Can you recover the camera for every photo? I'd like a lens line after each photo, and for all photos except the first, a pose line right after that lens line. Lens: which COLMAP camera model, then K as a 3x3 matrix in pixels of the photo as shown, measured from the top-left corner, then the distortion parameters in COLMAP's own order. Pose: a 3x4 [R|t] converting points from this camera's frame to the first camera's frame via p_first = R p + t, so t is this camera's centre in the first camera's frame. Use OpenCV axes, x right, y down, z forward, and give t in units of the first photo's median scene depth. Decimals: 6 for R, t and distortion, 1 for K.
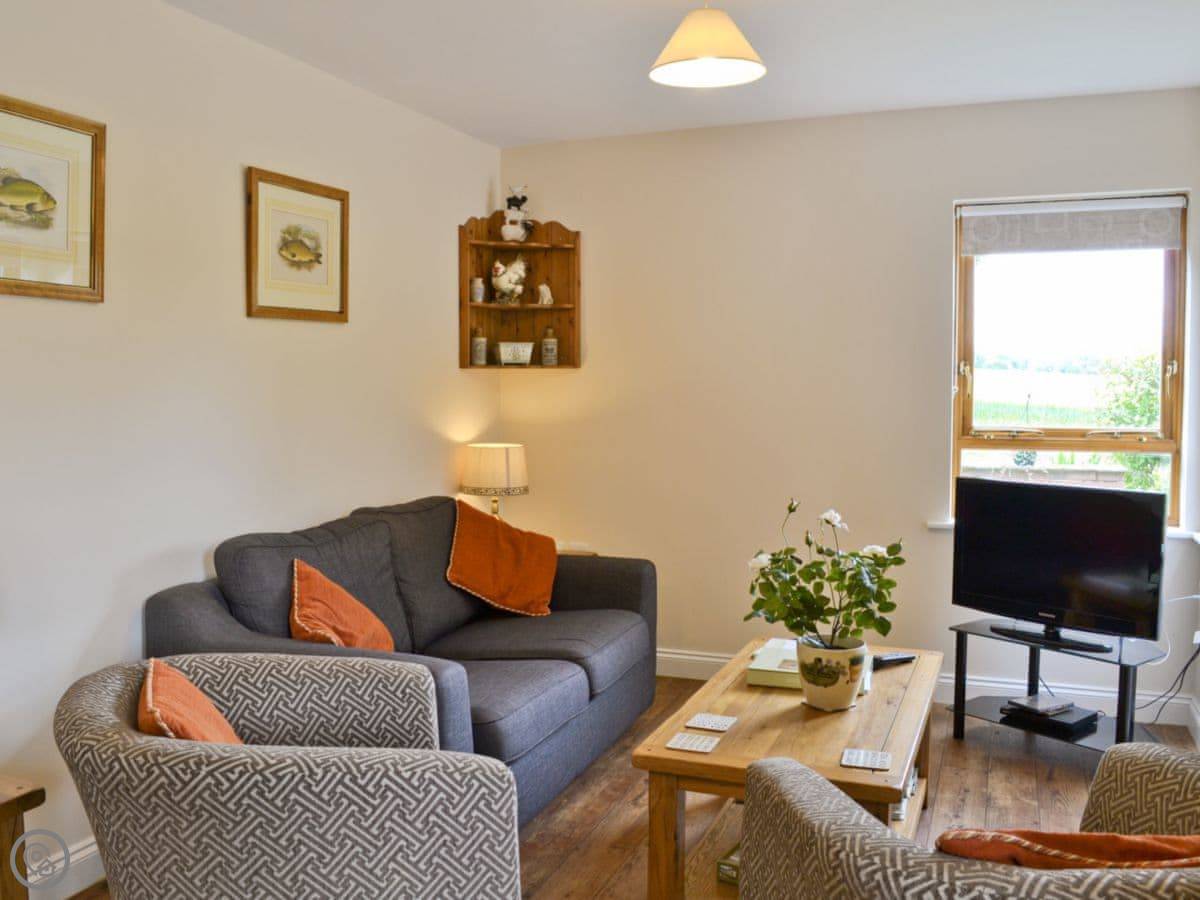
lens RADIAL K [[1024.1, 0, 600.0], [0, 1024.1, 450.0], [0, 0, 1]] dist [-0.049794, -0.048565]
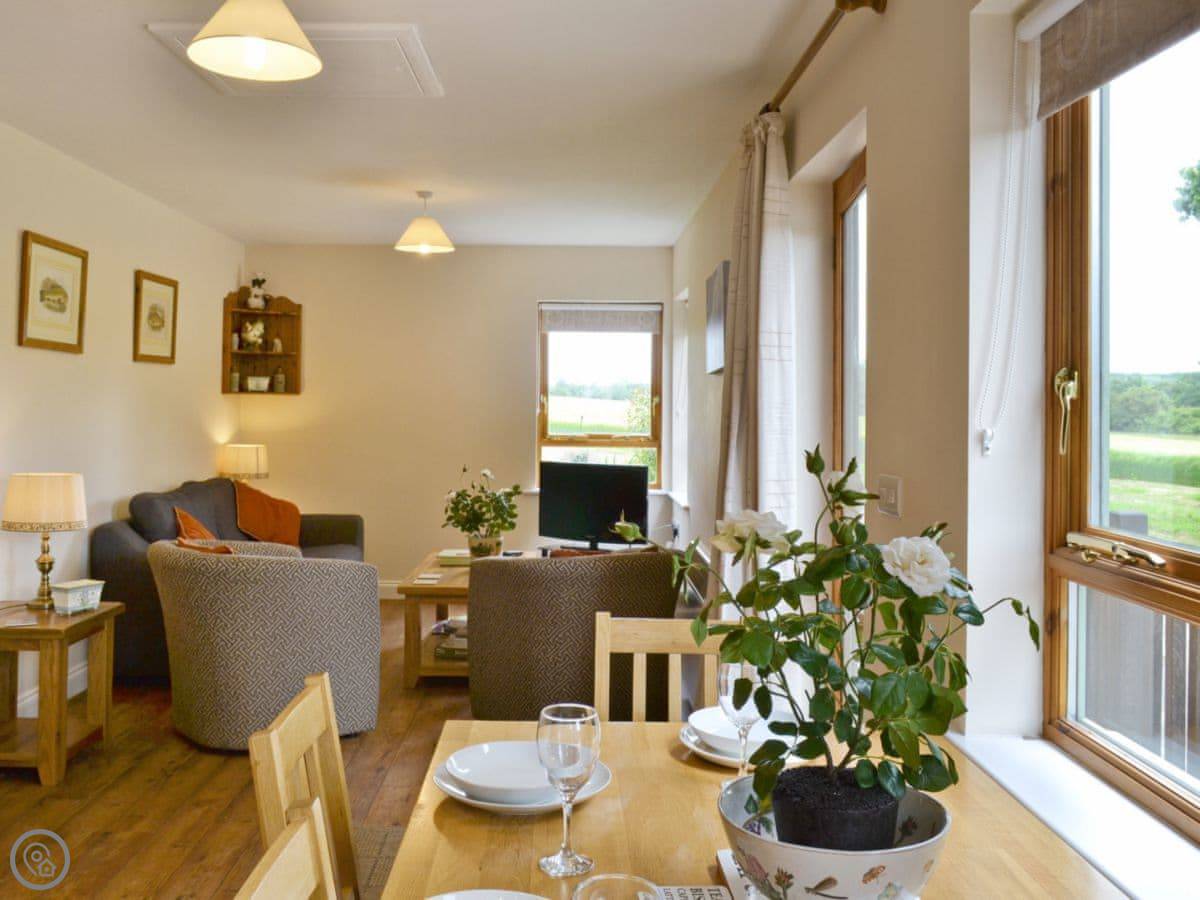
lens RADIAL K [[1024.1, 0, 600.0], [0, 1024.1, 450.0], [0, 0, 1]] dist [-0.049794, -0.048565]
pose [[0.916521, -0.003938, 0.399968, -0.235837], [0.013981, 0.999656, -0.022194, 0.043916], [-0.399743, 0.025933, 0.916260, -0.592347]]
